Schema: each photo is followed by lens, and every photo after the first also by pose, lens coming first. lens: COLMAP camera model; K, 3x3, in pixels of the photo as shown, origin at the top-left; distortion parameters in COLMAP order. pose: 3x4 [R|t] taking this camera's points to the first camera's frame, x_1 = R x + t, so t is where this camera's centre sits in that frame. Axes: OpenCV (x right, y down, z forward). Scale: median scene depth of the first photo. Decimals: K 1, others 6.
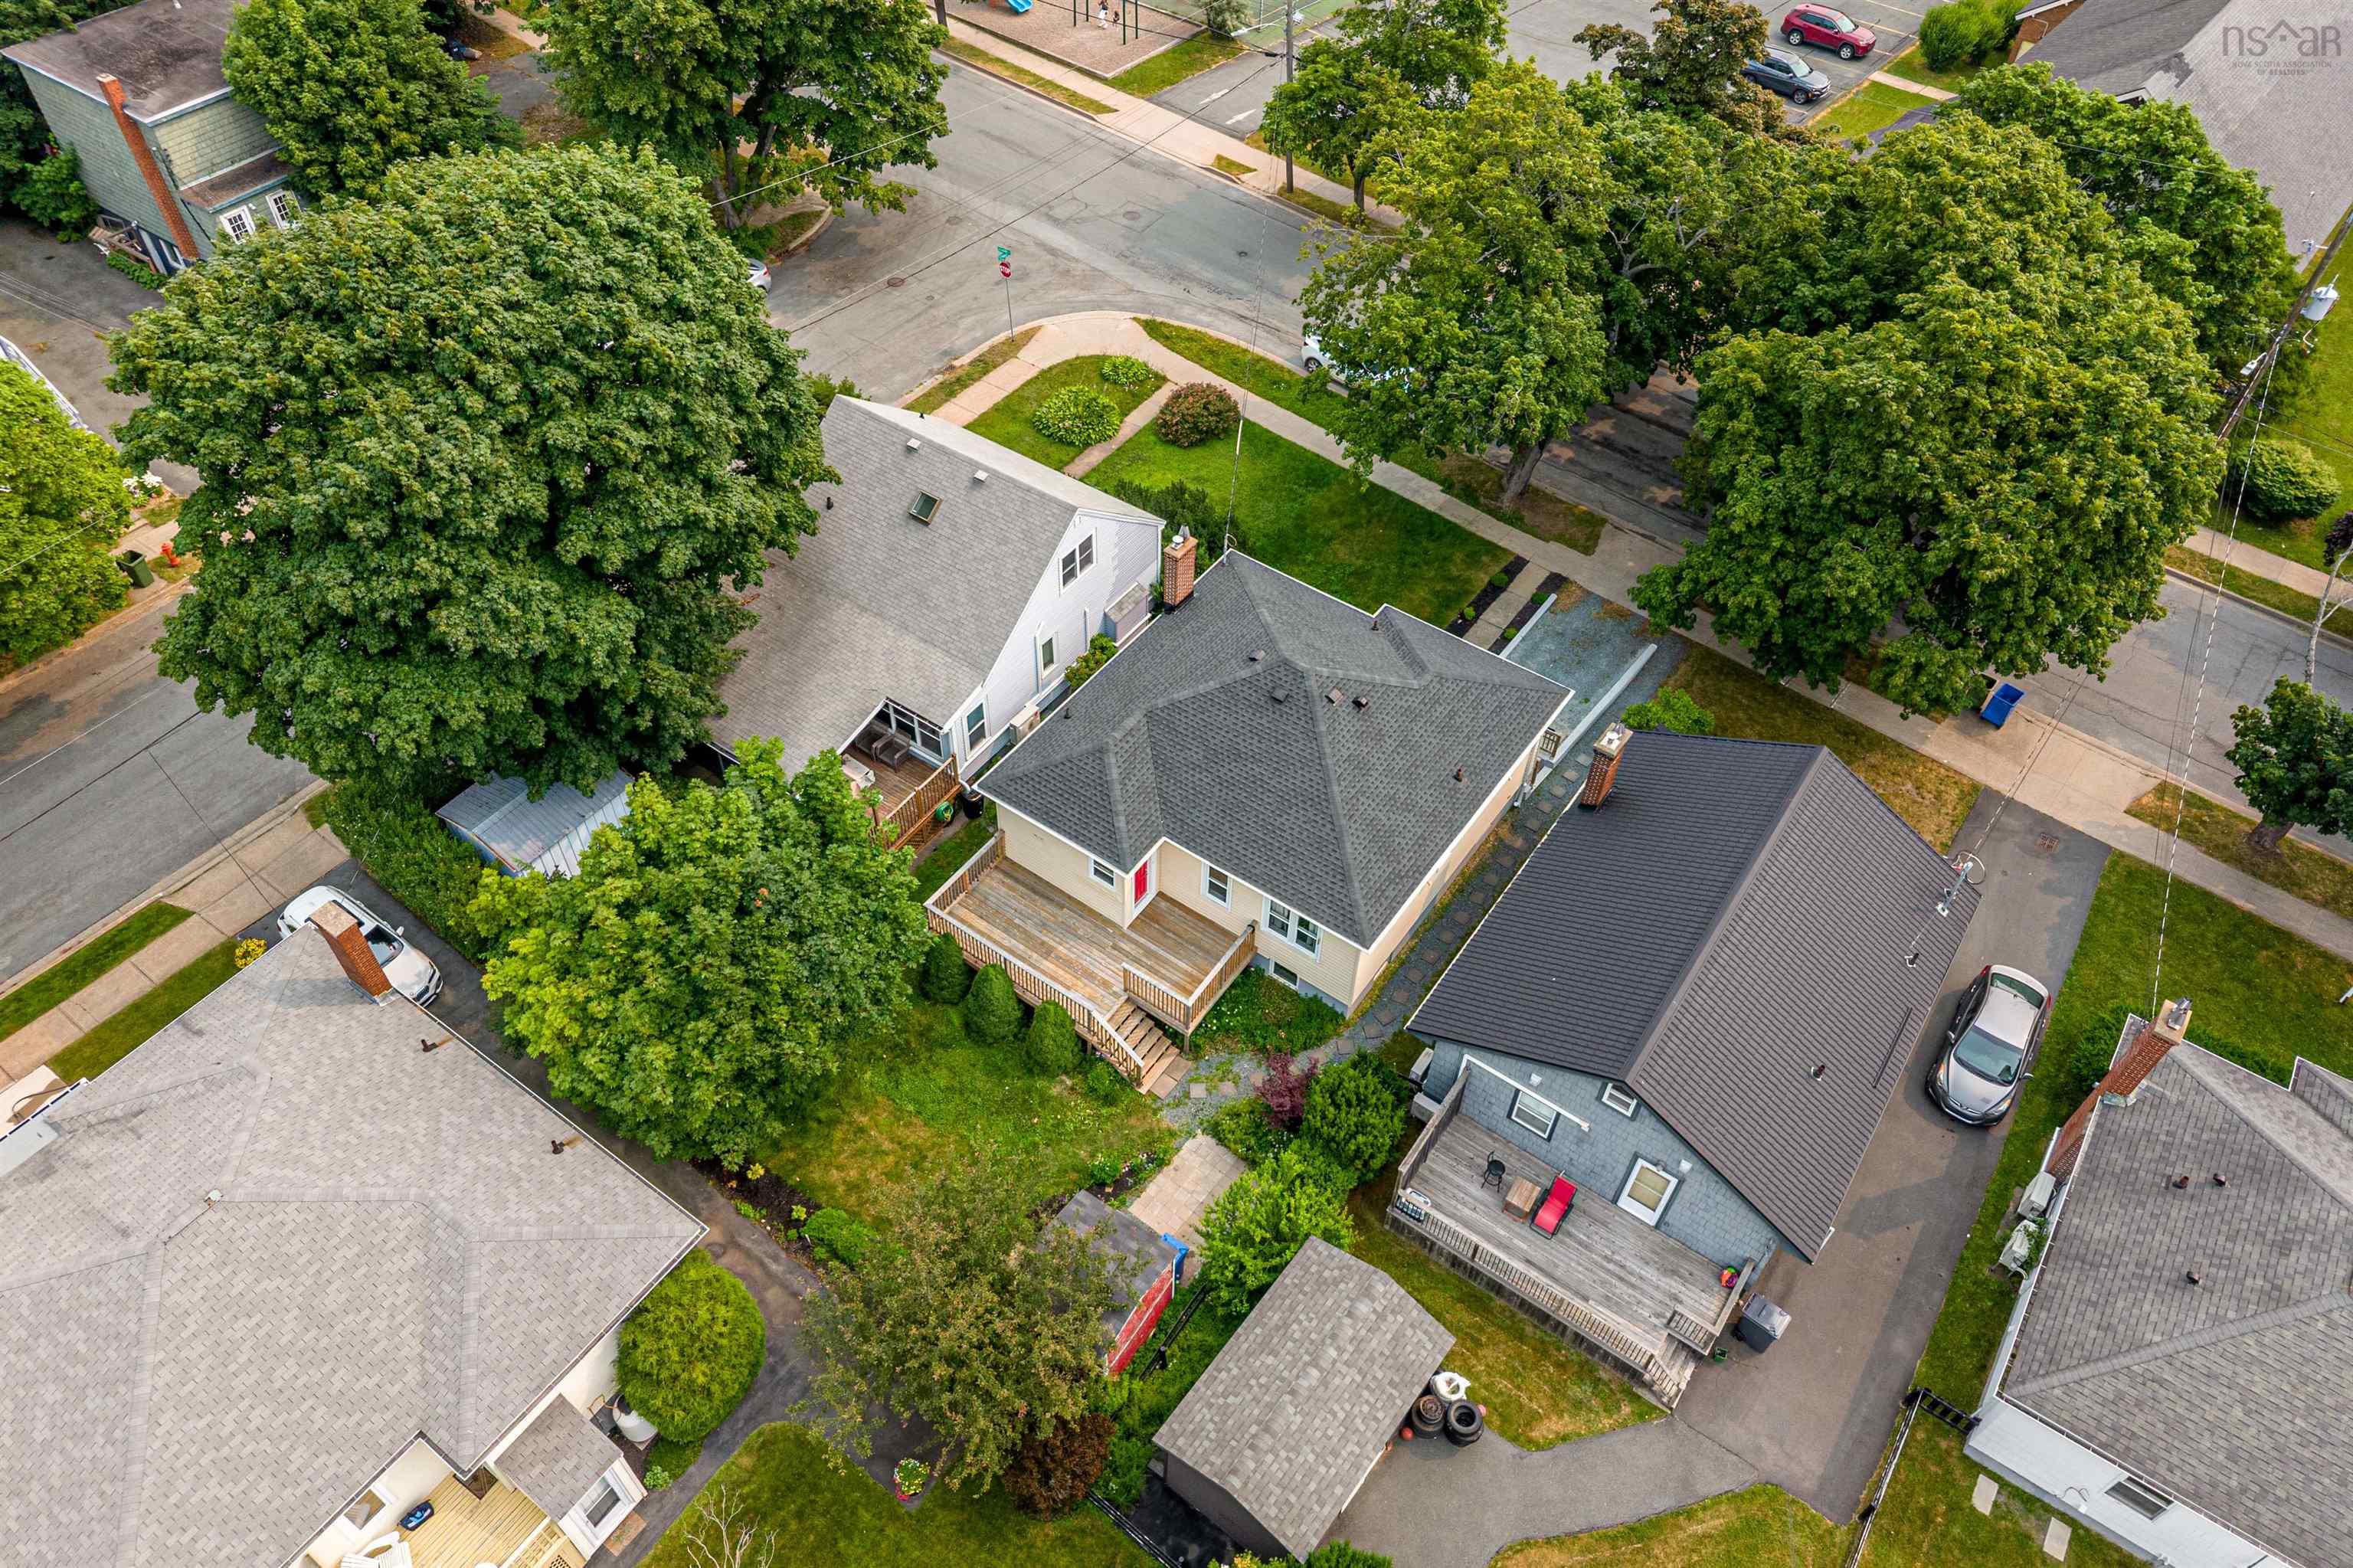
lens RADIAL K [[1559.7, 0, 1170.8], [0, 1559.7, 743.0], [0, 0, 1]] dist [0.003741, -0.006541]
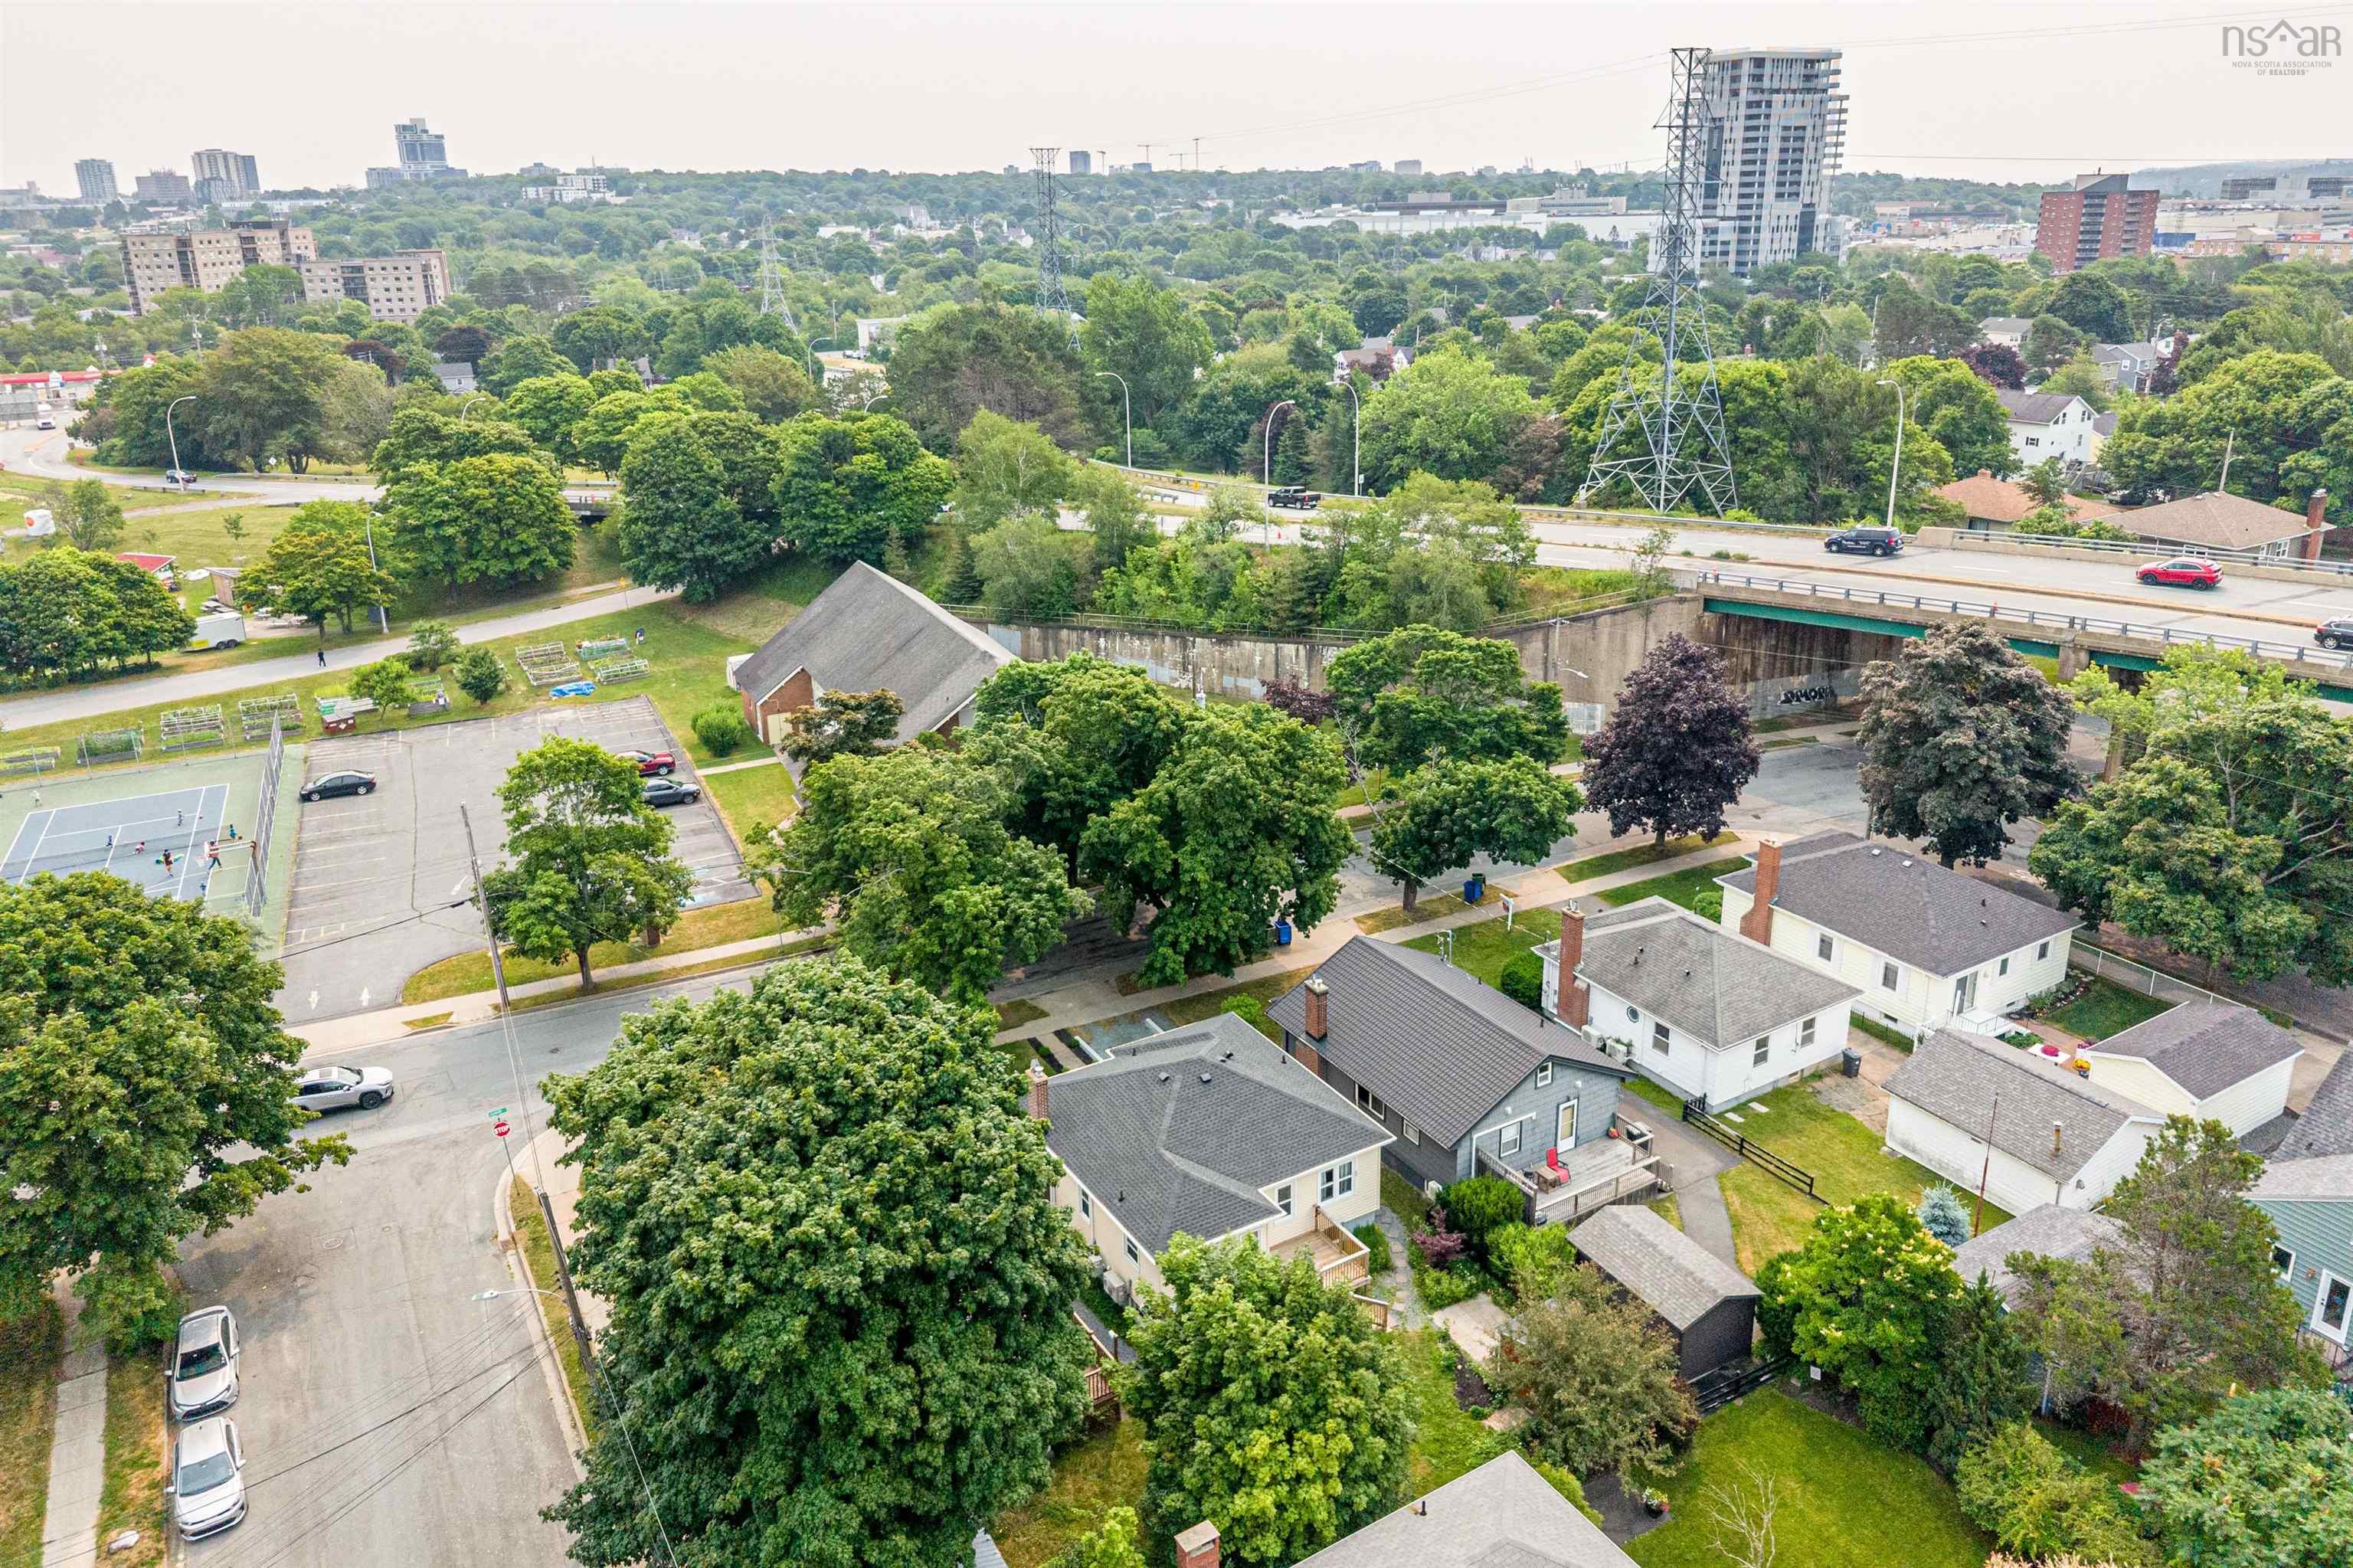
lens RADIAL K [[1584.6, 0, 1165.8], [0, 1584.6, 690.2], [0, 0, 1]] dist [0.003113, -0.002753]
pose [[0.403464, -0.291636, 0.867275, -1.141362], [0.684797, 0.724883, -0.074819, -0.214891], [-0.606853, 0.624094, 0.492176, 0.083836]]
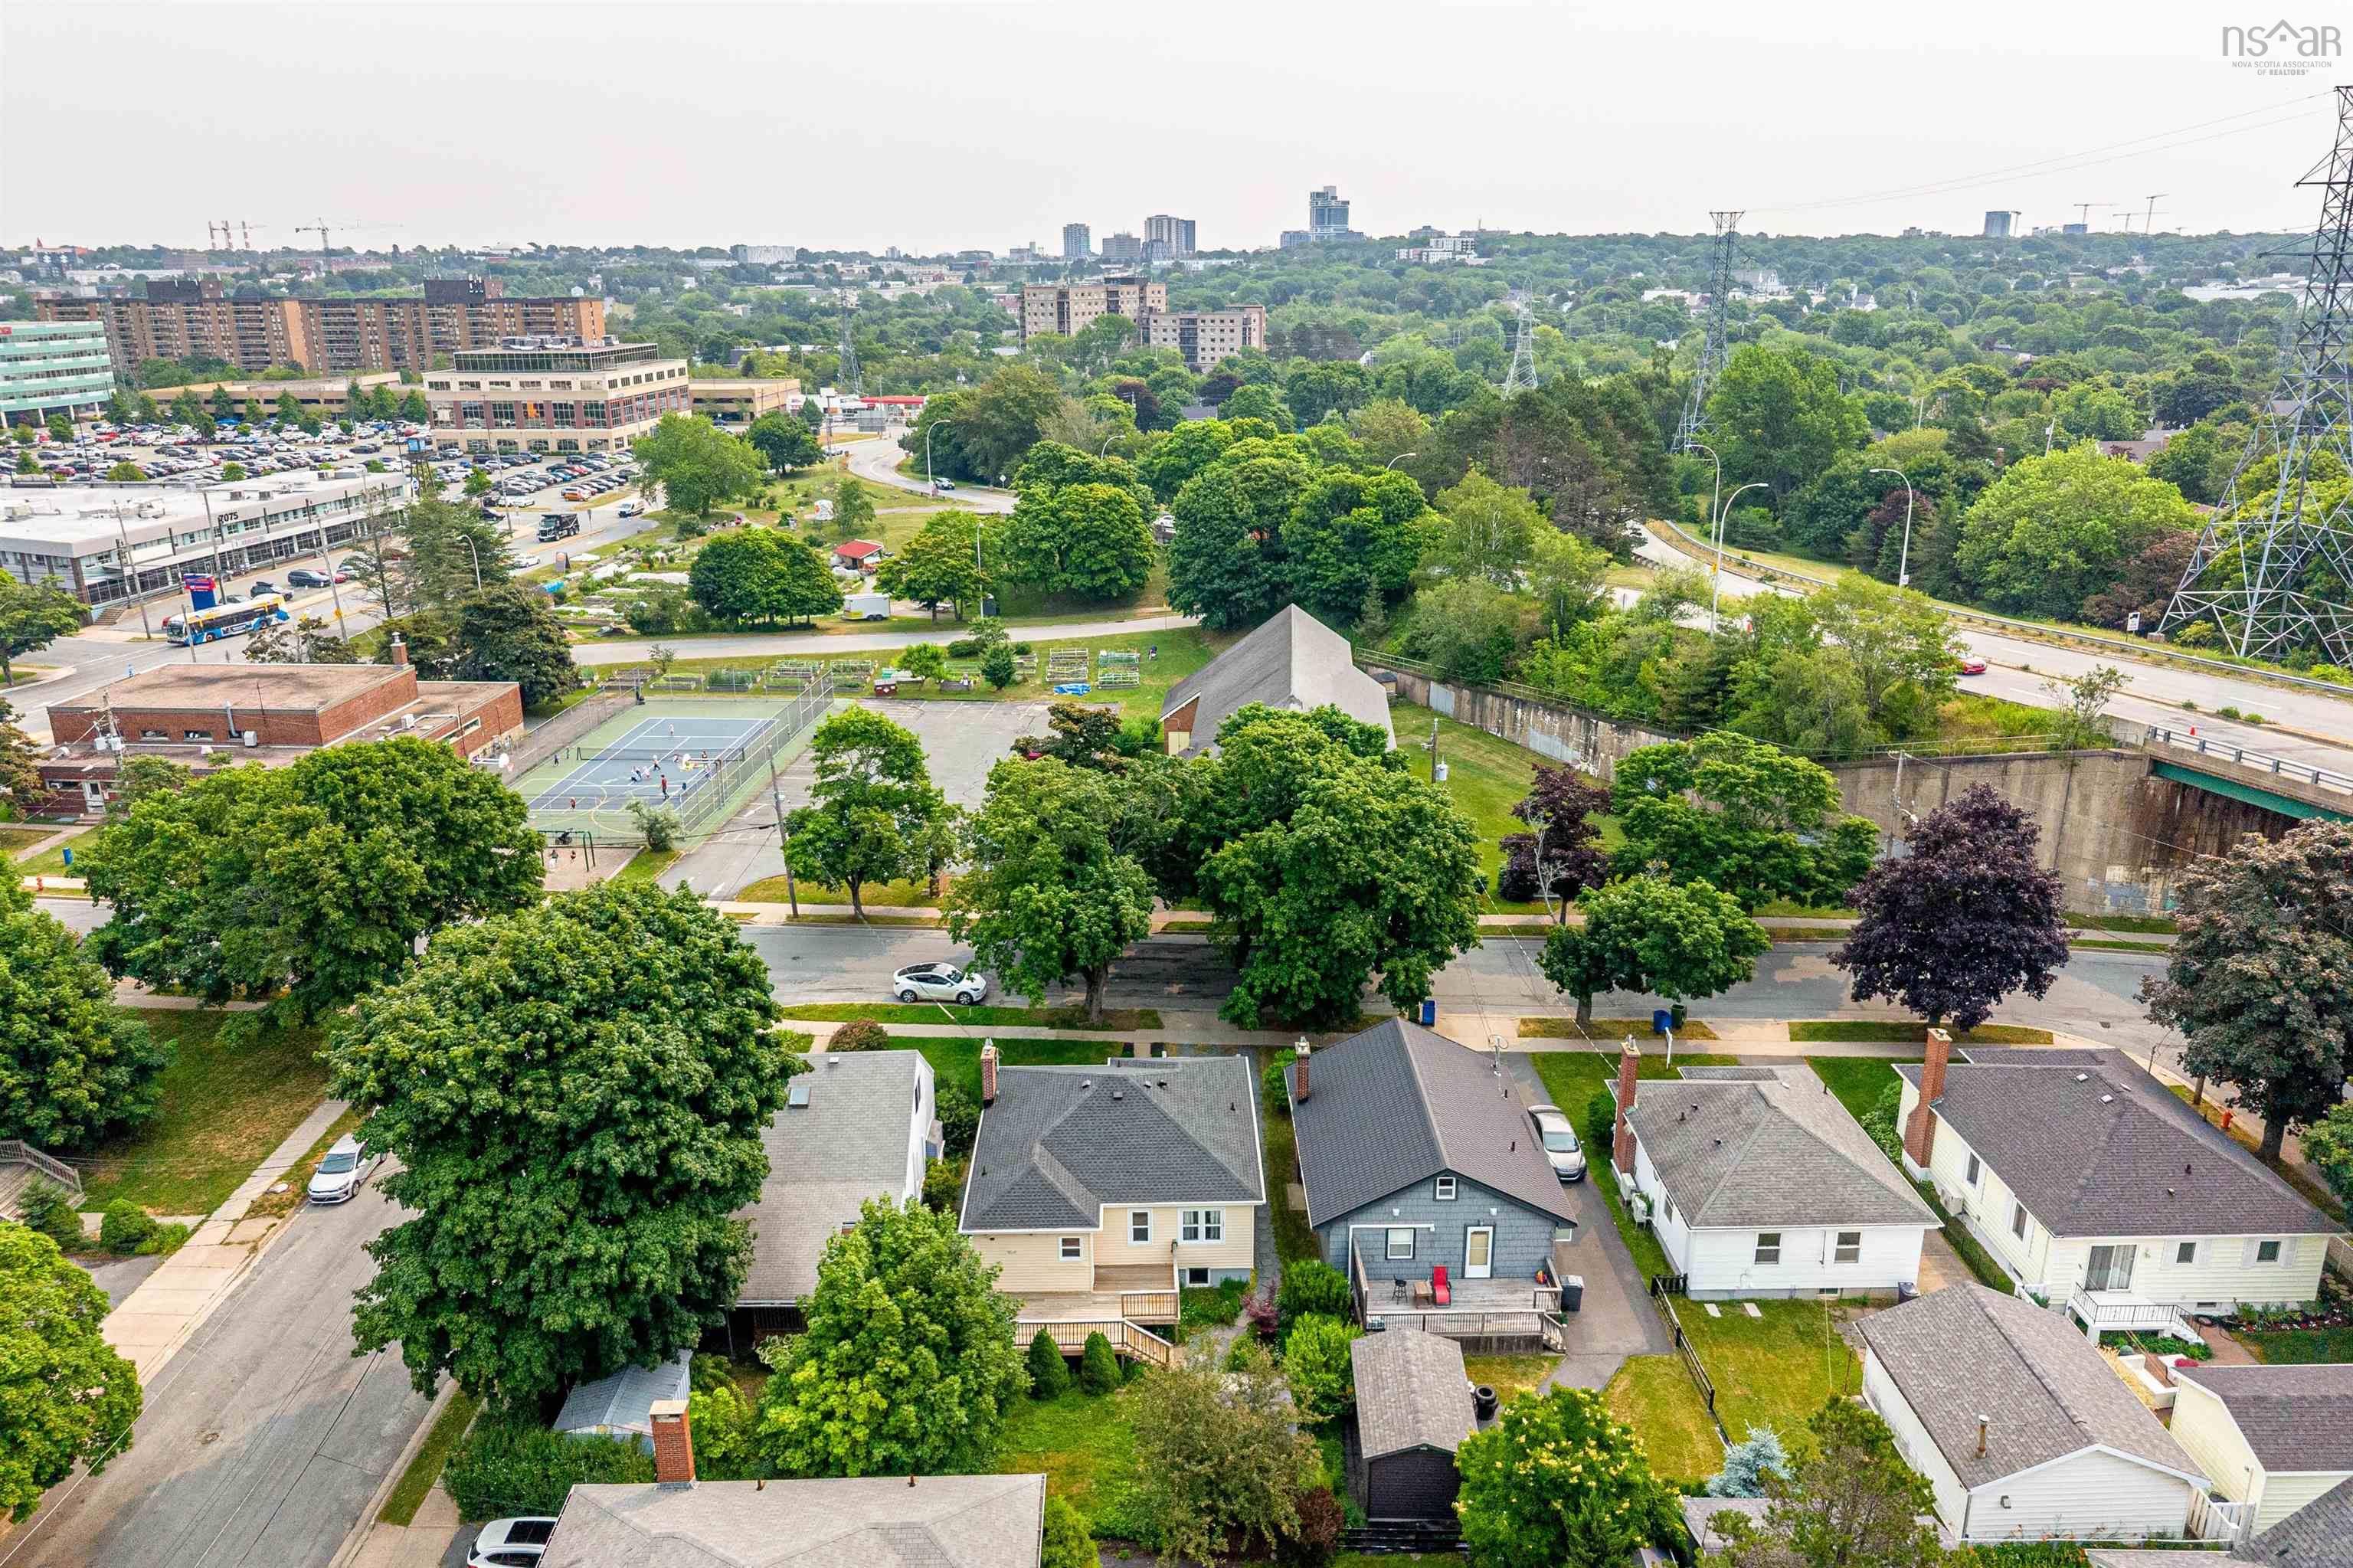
lens RADIAL K [[1559.7, 0, 1170.8], [0, 1559.7, 743.0], [0, 0, 1]] dist [0.003741, -0.006541]
pose [[0.803400, -0.192126, 0.563592, -0.704883], [0.448608, 0.817690, -0.360743, 0.267273], [-0.391535, 0.542652, 0.743121, -0.354855]]
